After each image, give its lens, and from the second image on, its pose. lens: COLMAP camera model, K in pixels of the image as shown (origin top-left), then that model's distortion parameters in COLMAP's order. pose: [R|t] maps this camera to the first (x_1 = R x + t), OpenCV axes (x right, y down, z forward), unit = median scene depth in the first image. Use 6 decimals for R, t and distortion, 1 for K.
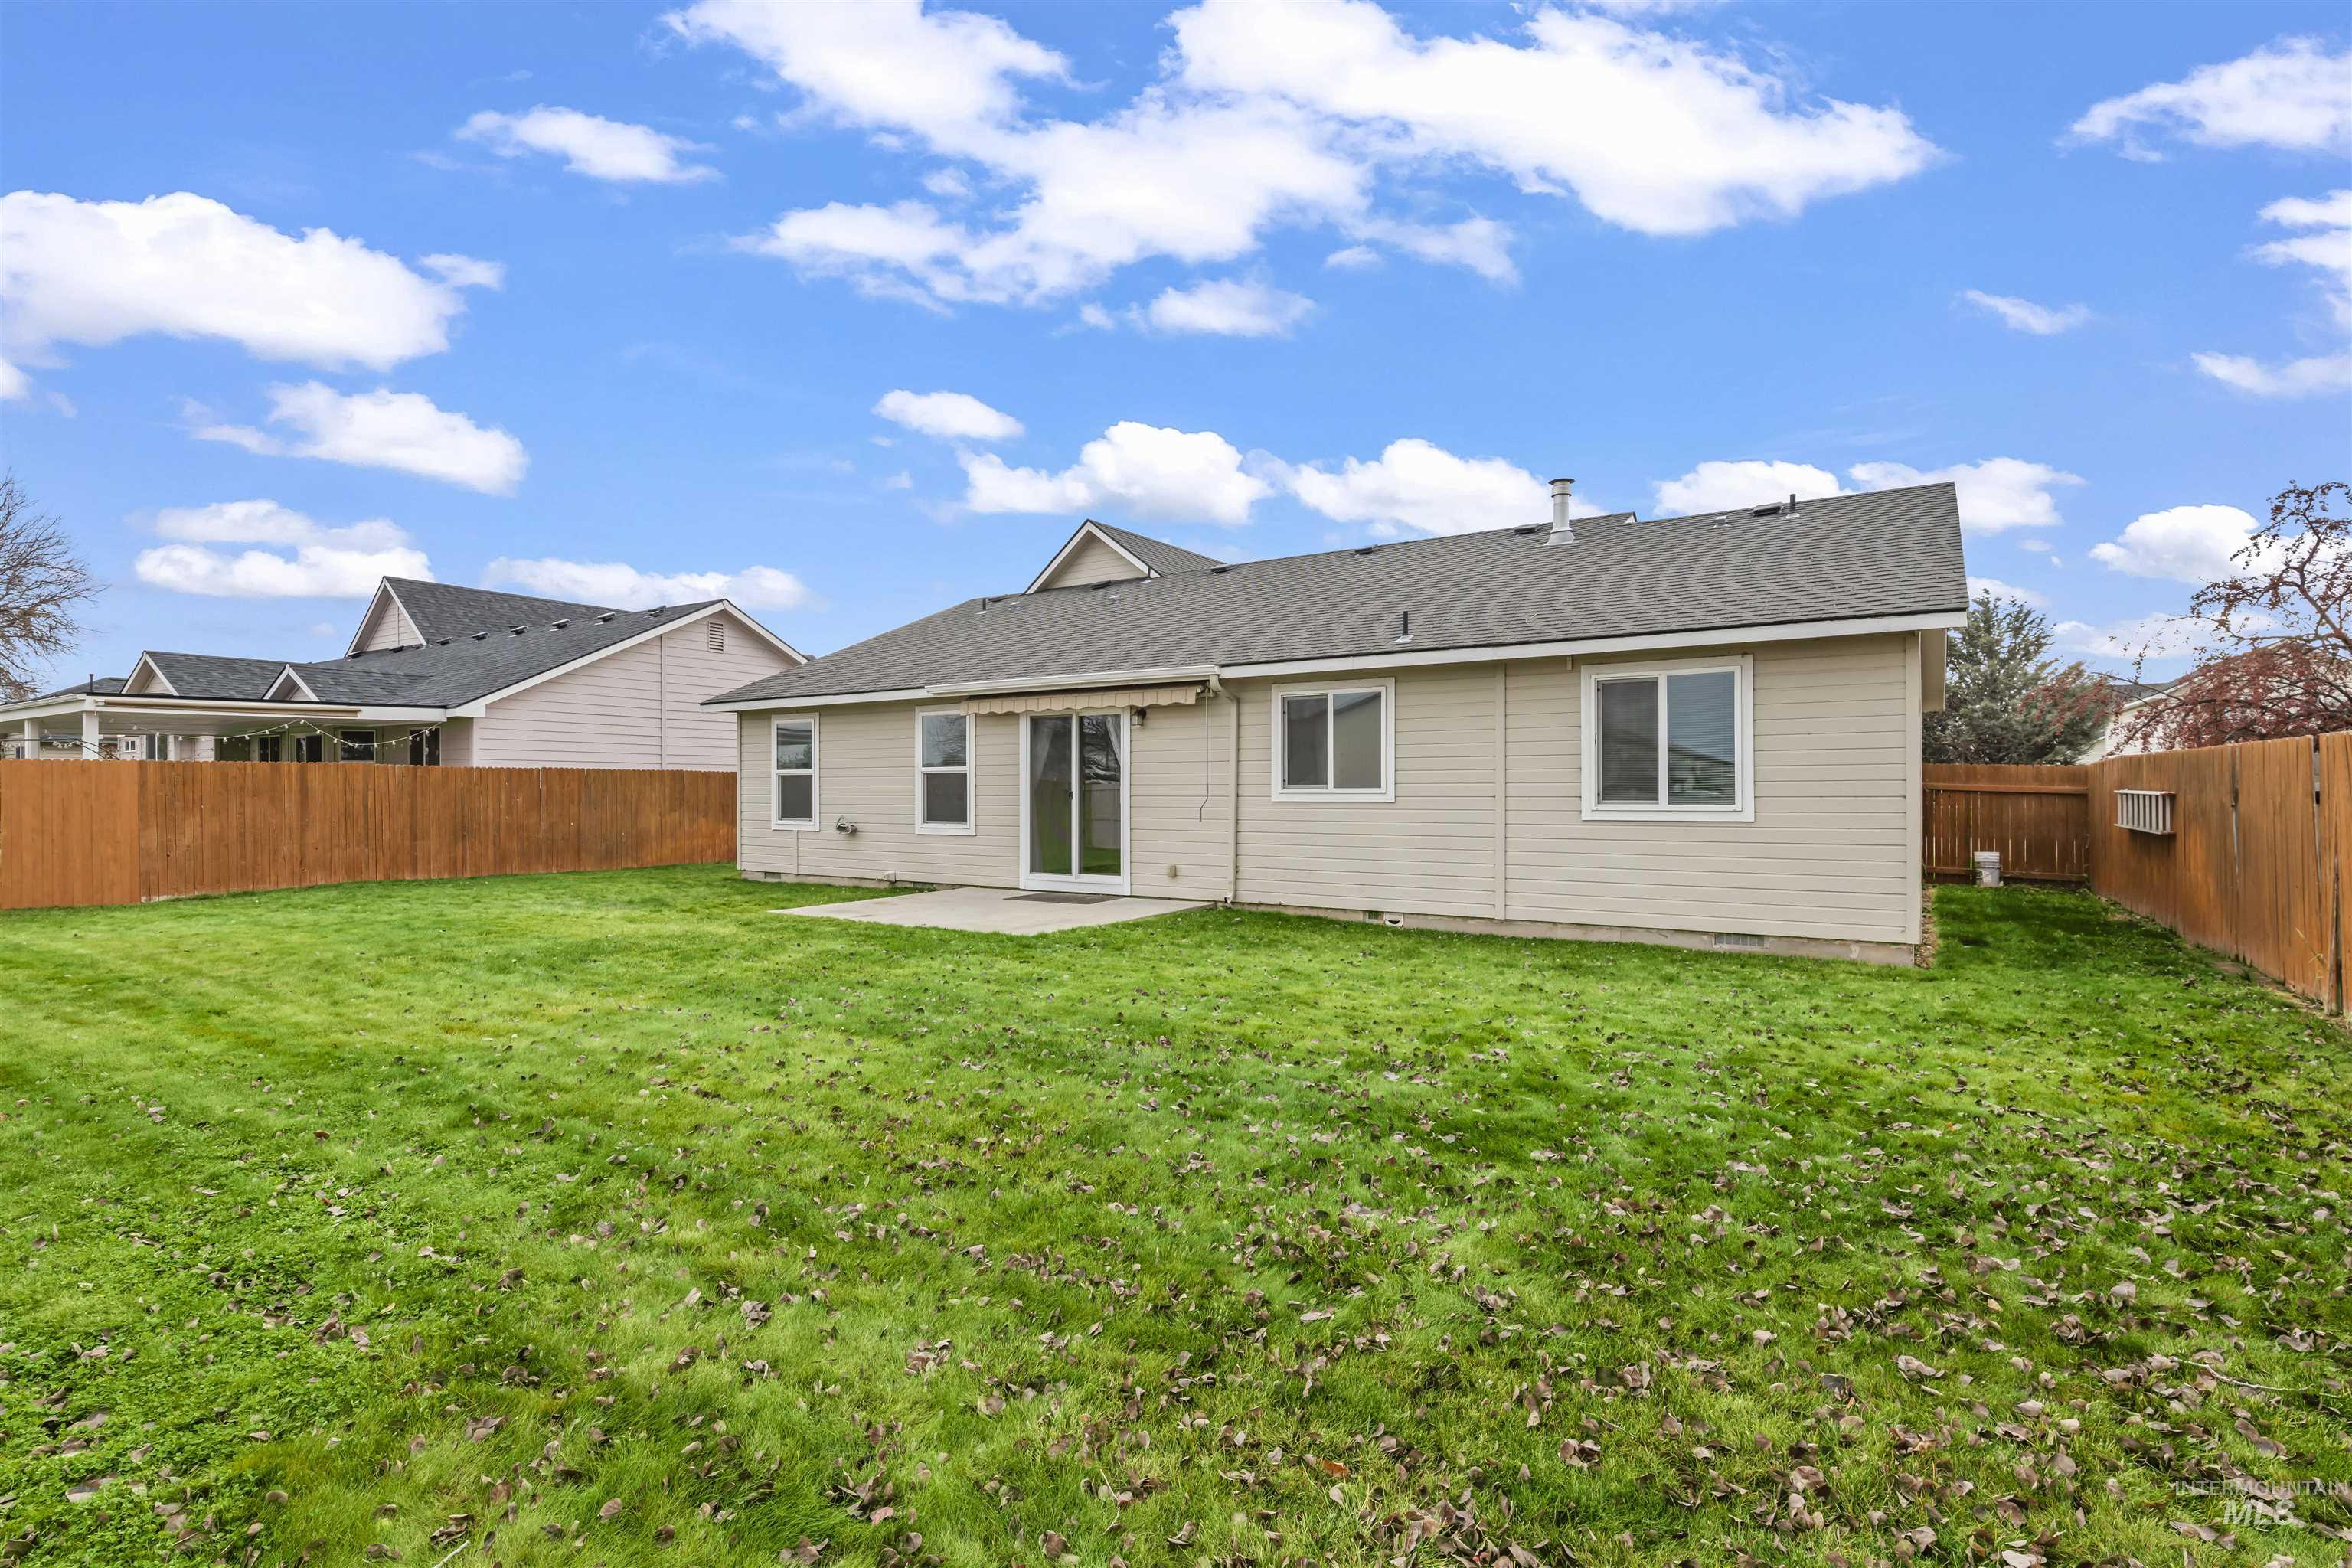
lens RADIAL K [[1109.9, 0, 1176.2], [0, 1109.9, 800.8], [0, 0, 1]] dist [0.000846, -0.000250]
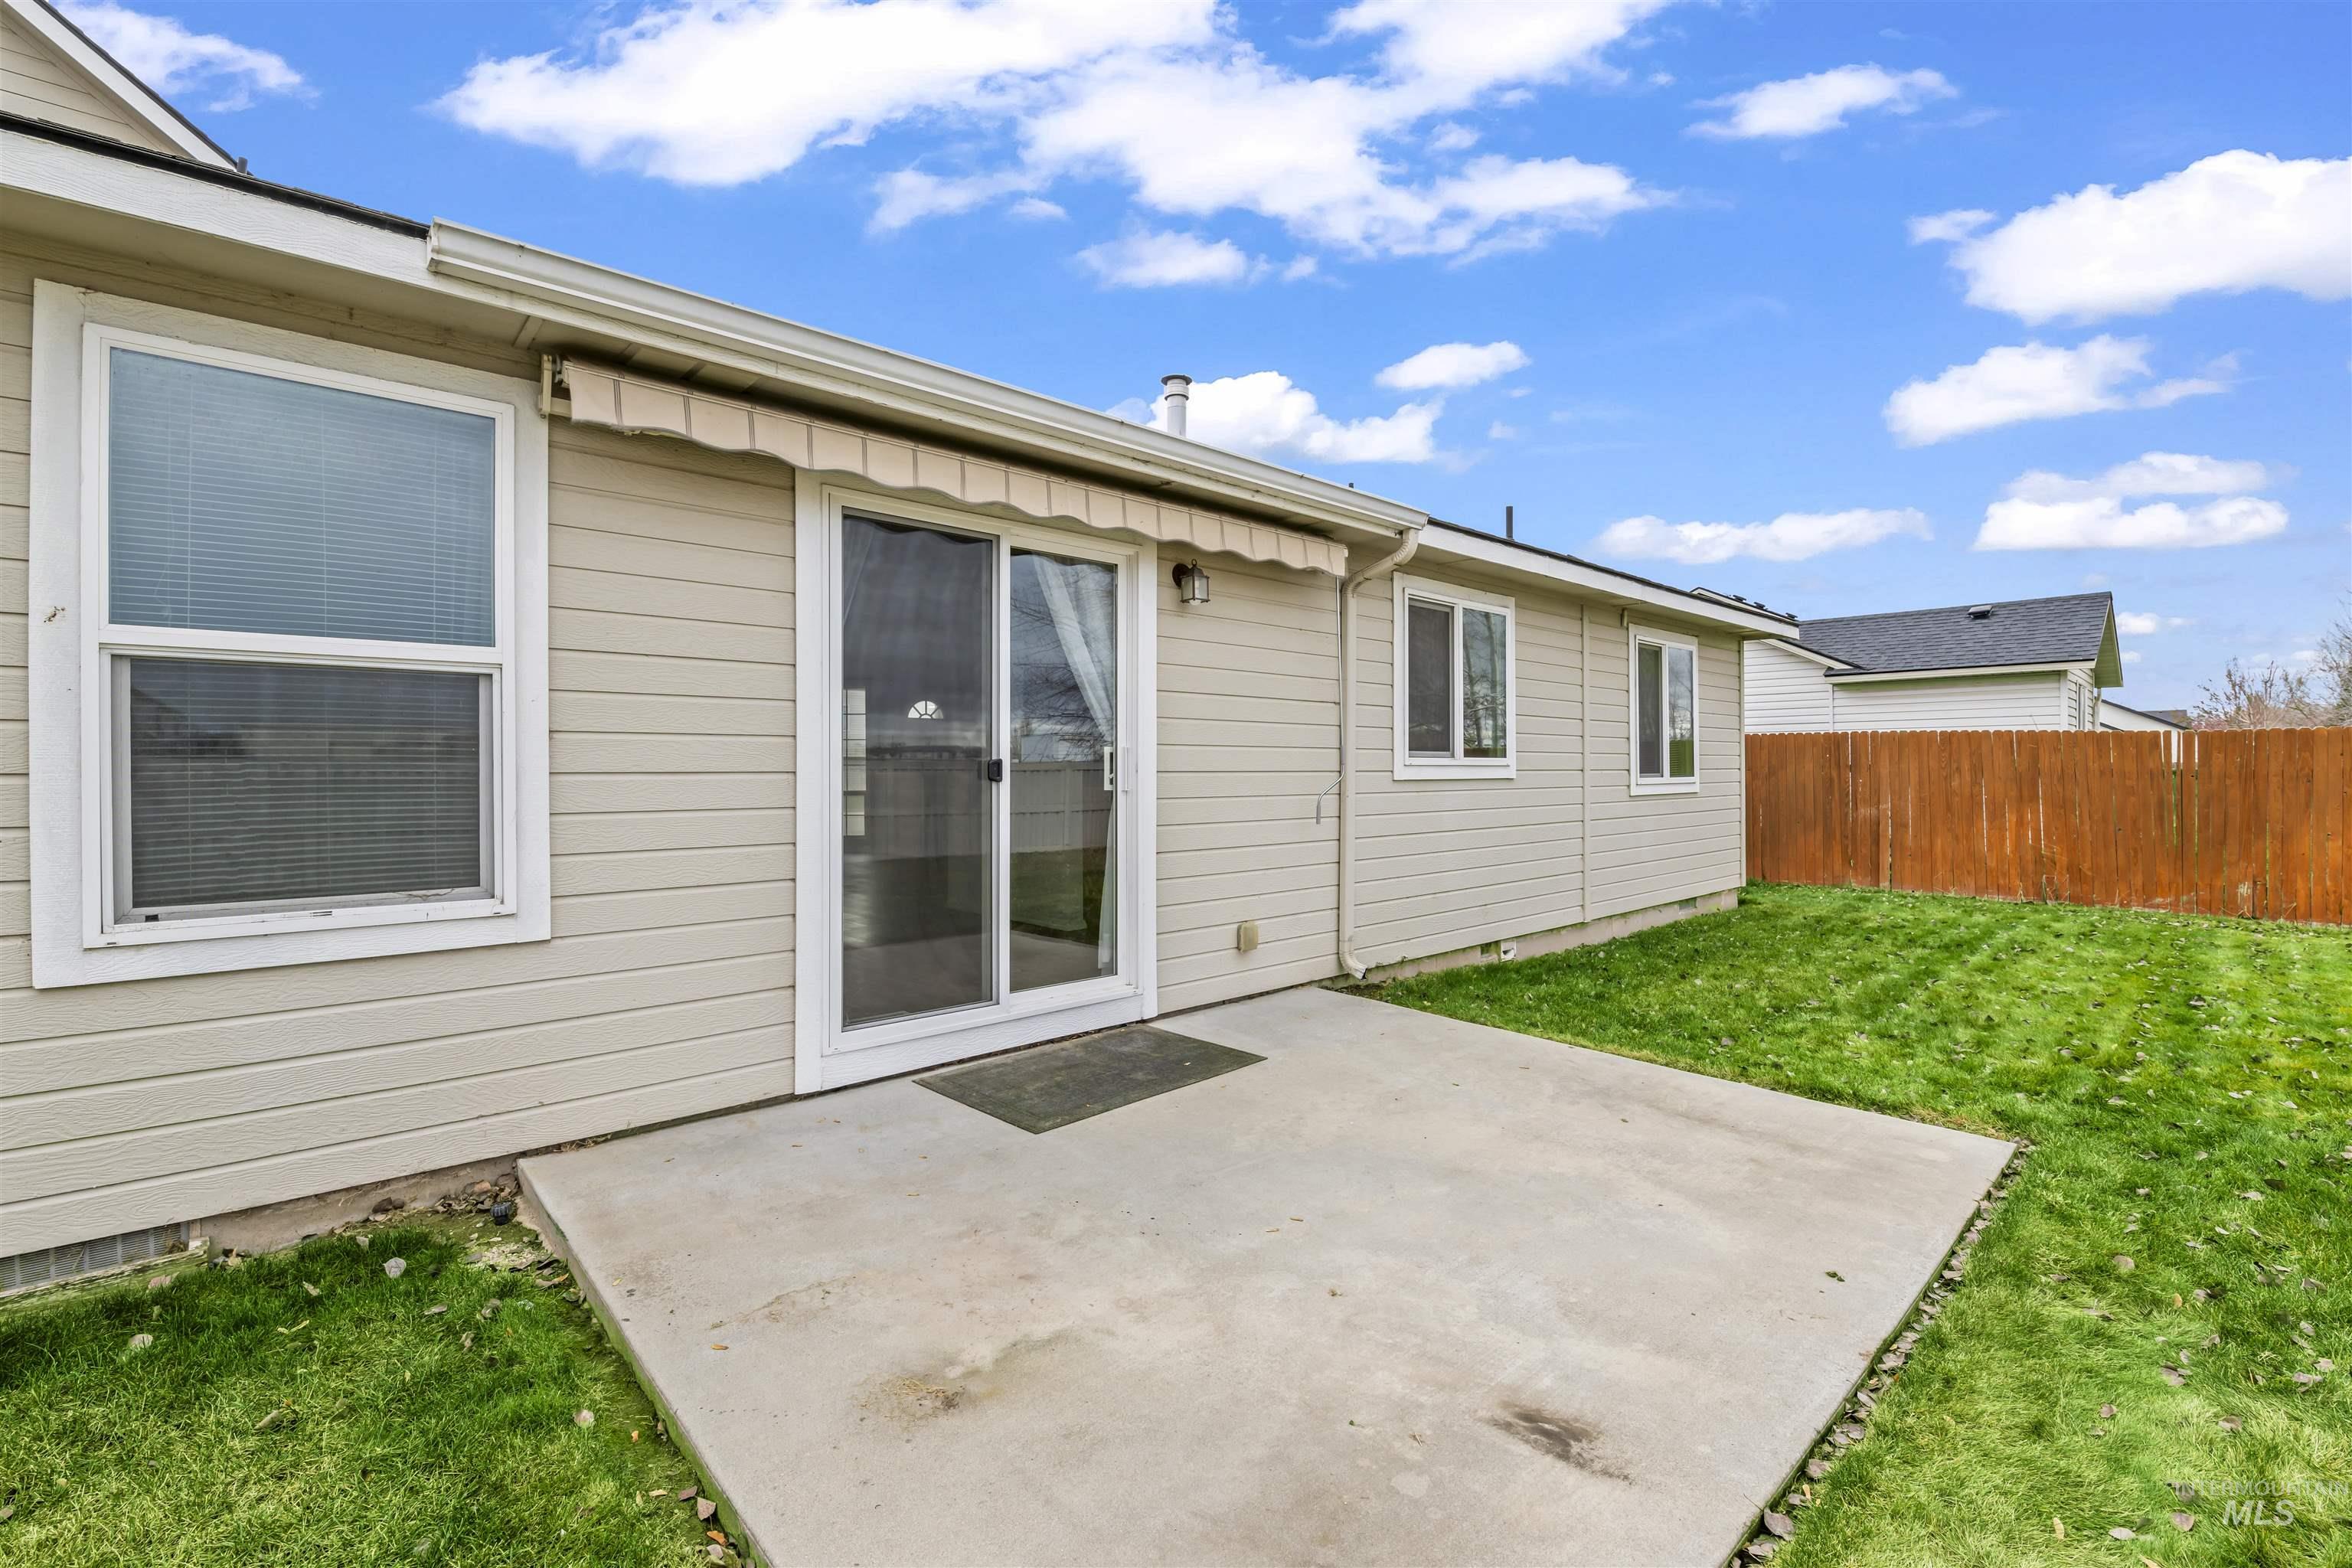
lens RADIAL K [[1024.6, 0, 1181.6], [0, 1024.6, 774.5], [0, 0, 1]] dist [-0.008484, 0.000005]
pose [[0.231896, -0.002548, 0.972737, -0.385602], [0.011289, 0.999936, -0.000072, -0.003022], [-0.972675, 0.010998, 0.231910, 0.864818]]
